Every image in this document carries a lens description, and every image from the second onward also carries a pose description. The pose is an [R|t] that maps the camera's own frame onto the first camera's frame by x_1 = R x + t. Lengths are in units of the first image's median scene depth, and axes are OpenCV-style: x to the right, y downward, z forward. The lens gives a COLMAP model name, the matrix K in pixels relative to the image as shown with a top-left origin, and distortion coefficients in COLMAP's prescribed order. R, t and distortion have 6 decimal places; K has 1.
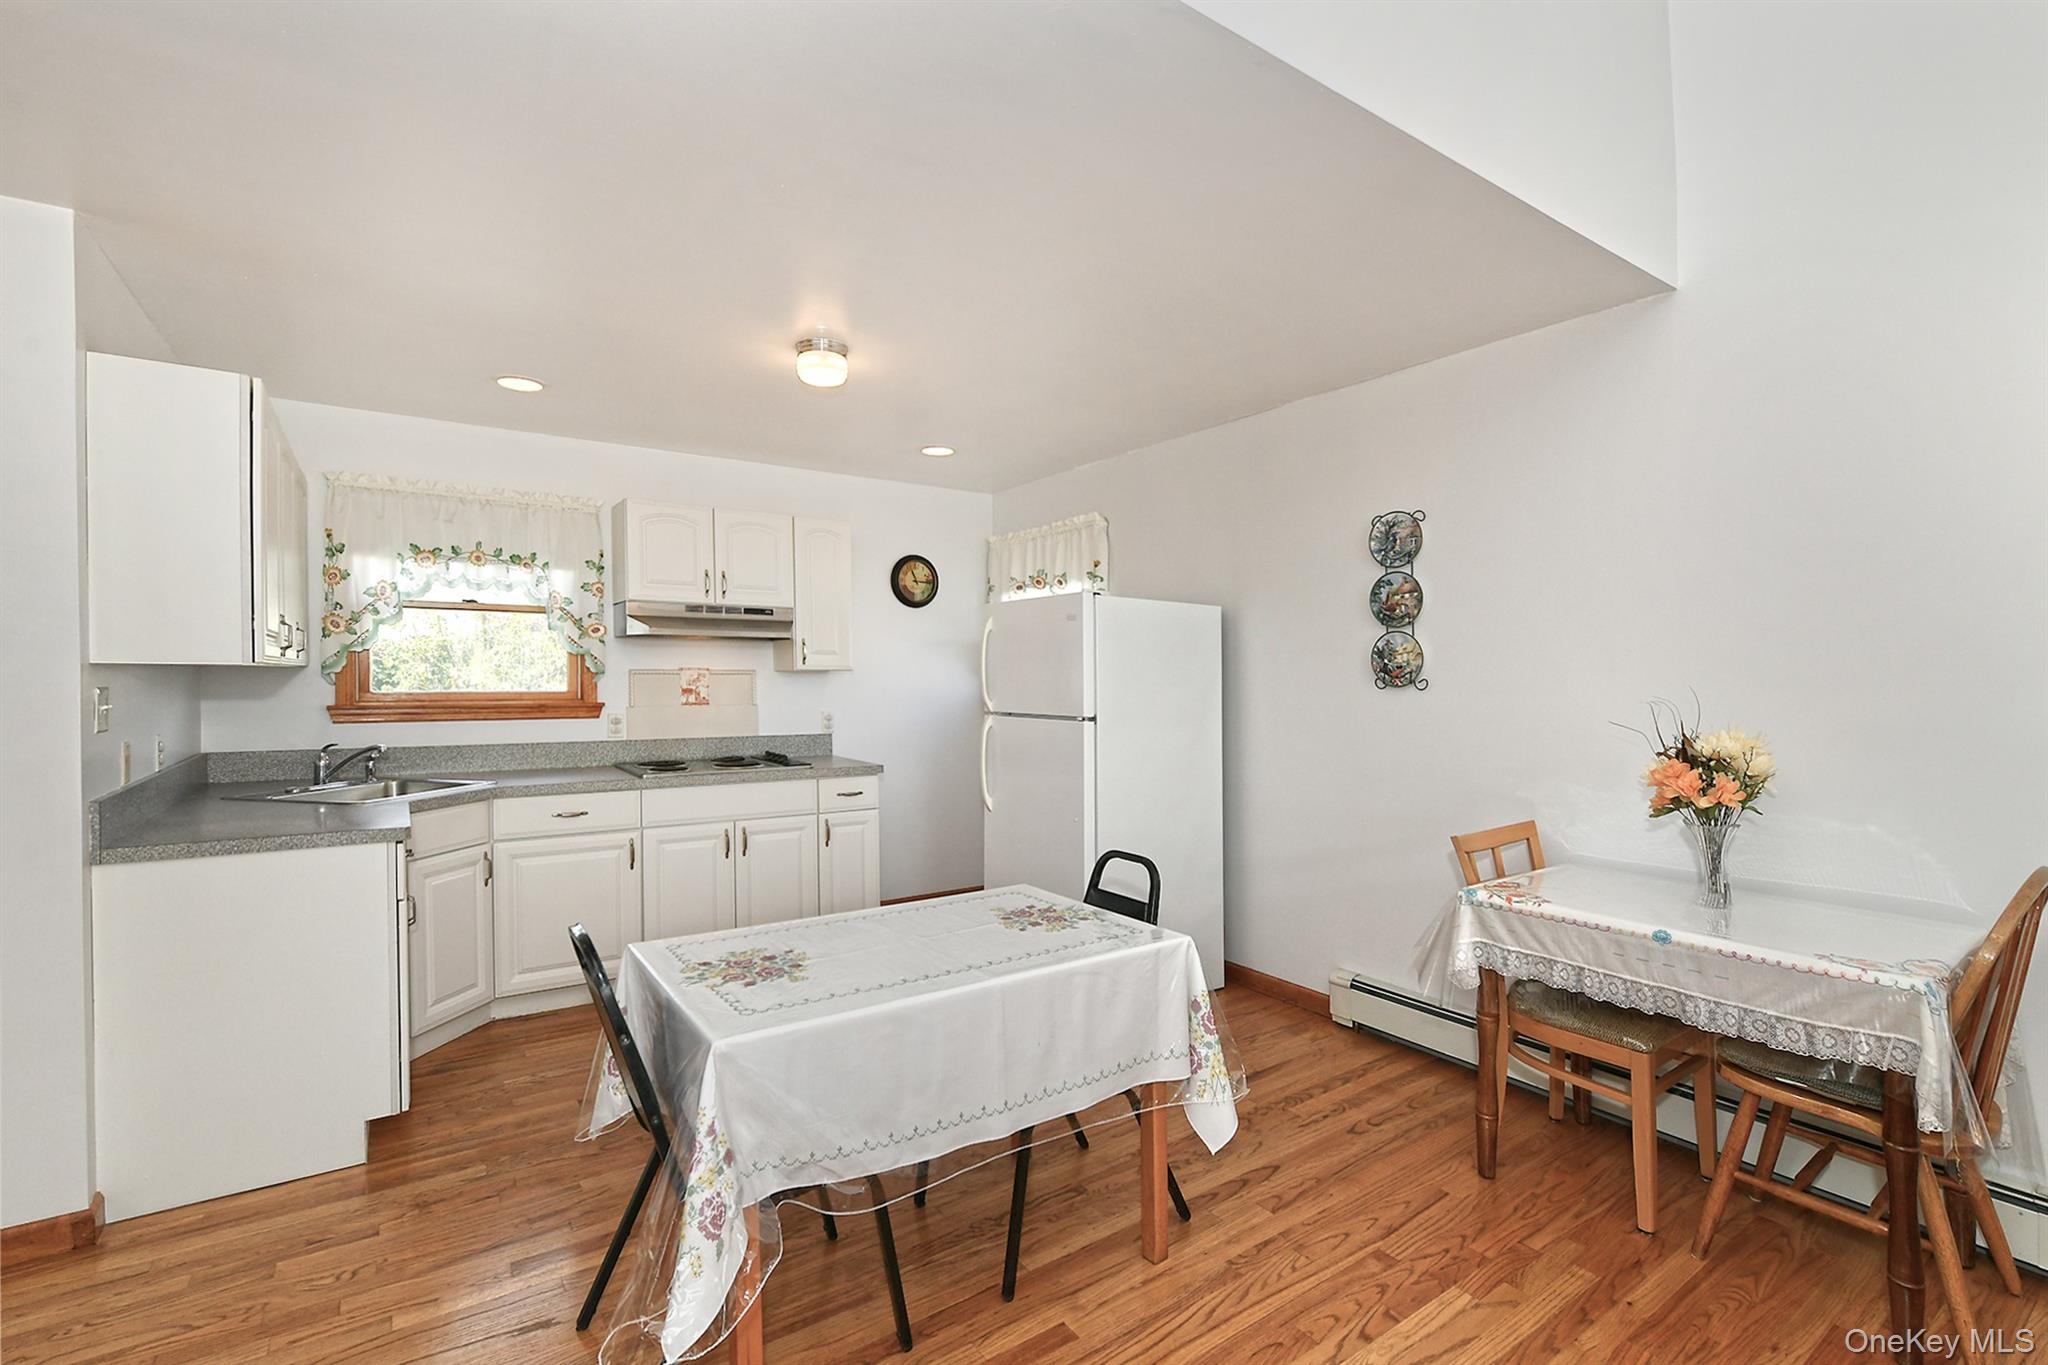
lens RADIAL K [[930.9, 0, 1060.9], [0, 930.9, 685.6], [0, 0, 1]] dist [0.000726, 0.000058]
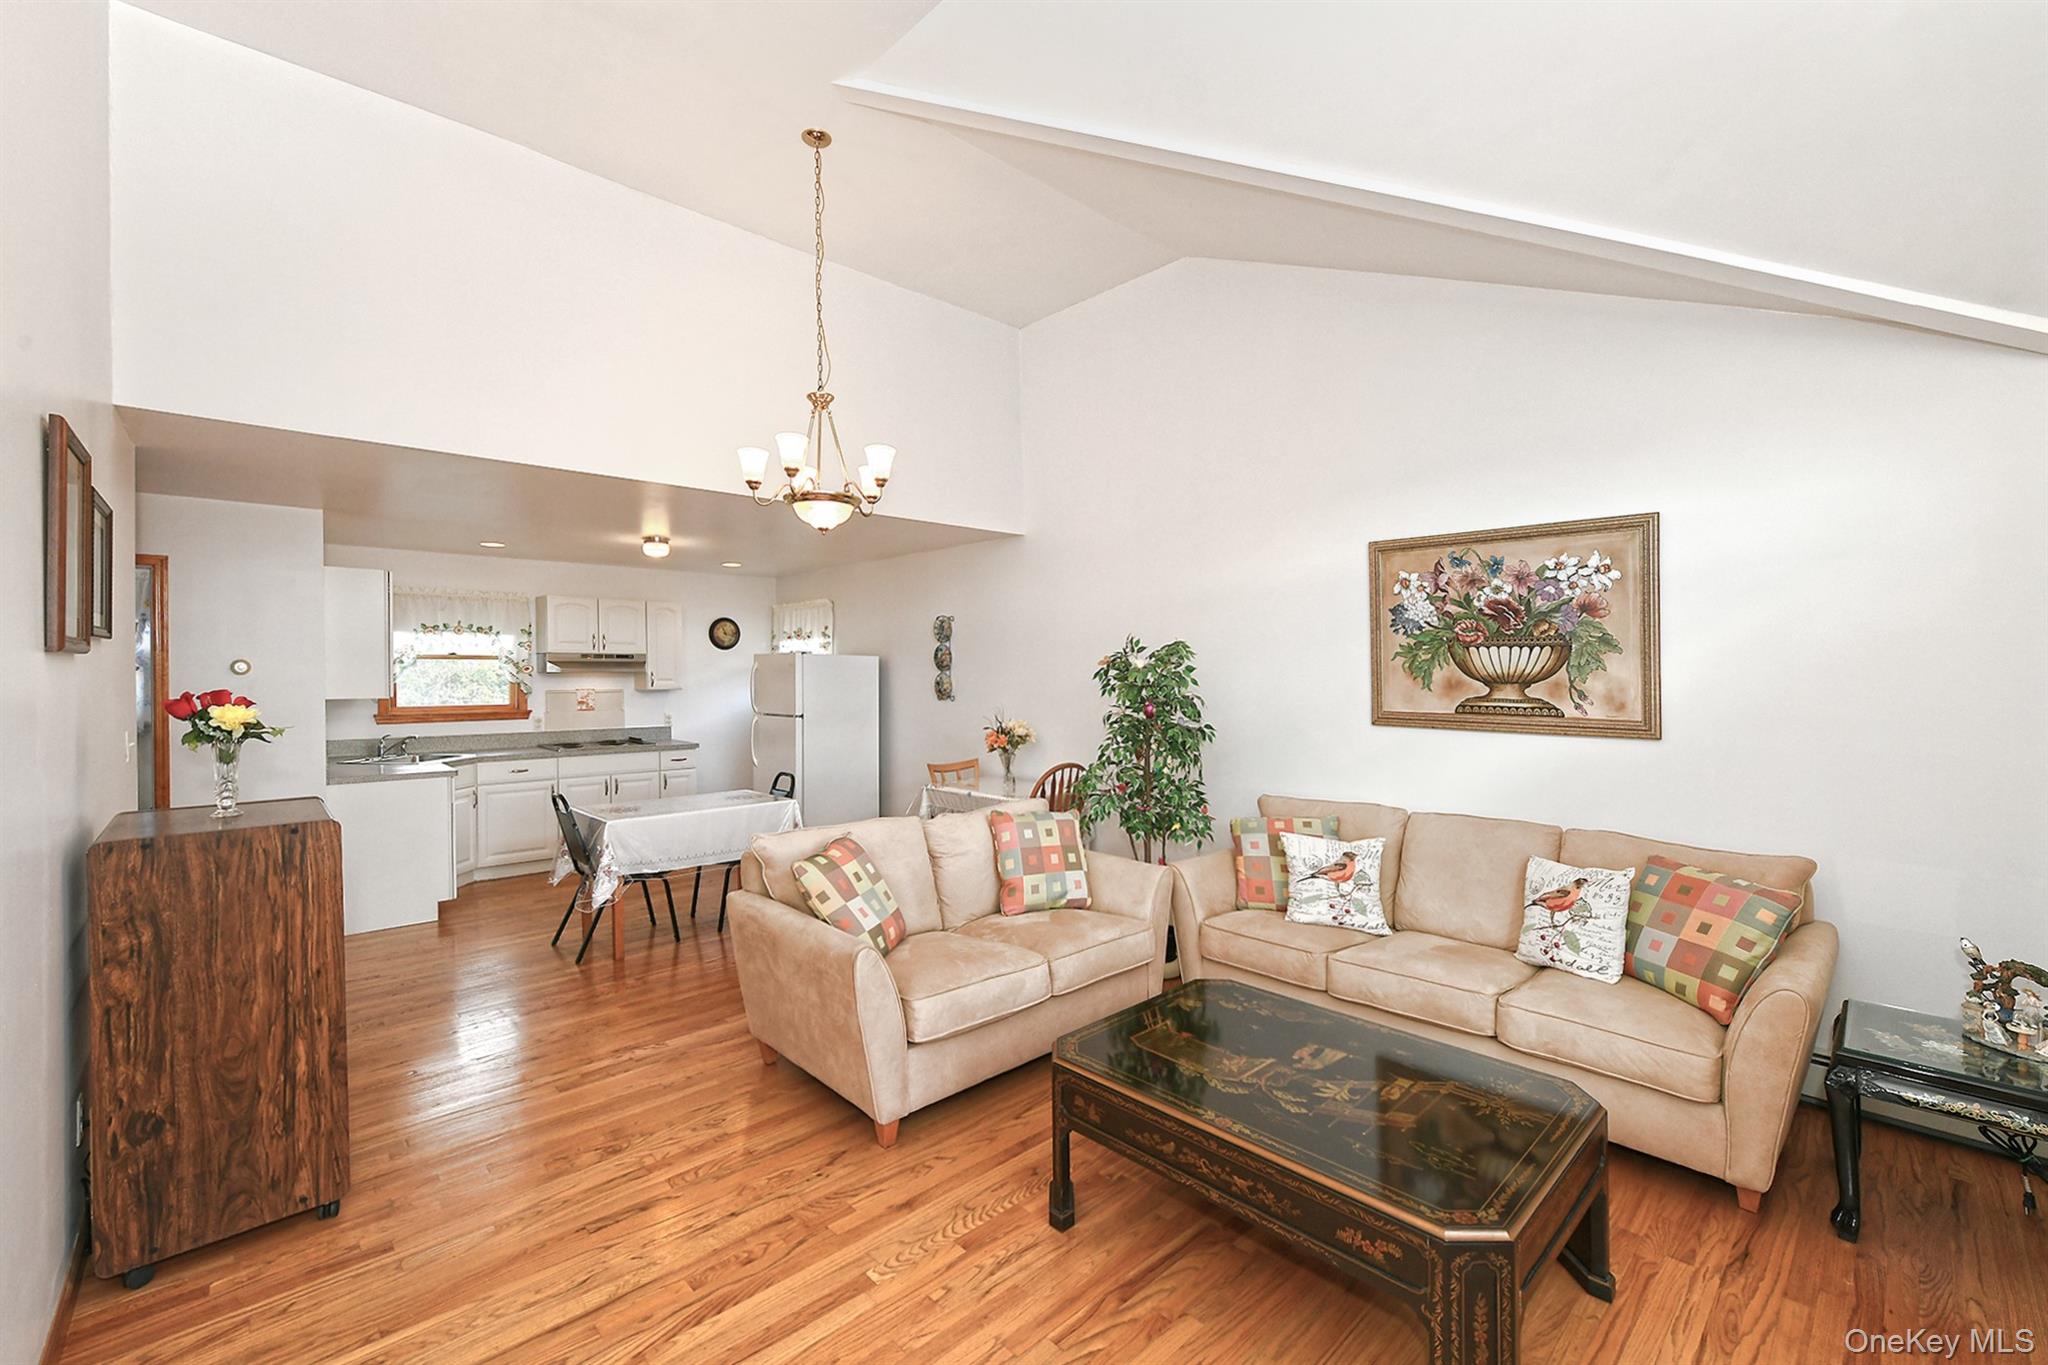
lens RADIAL K [[850.9, 0, 1028.3], [0, 850.9, 674.2], [0, 0, 1]] dist [-0.001297, -0.000272]
pose [[0.992163, -0.006173, 0.124800, 0.241993], [0.007551, 0.999916, -0.010569, -0.026267], [-0.124724, 0.011429, 0.992126, -0.721914]]
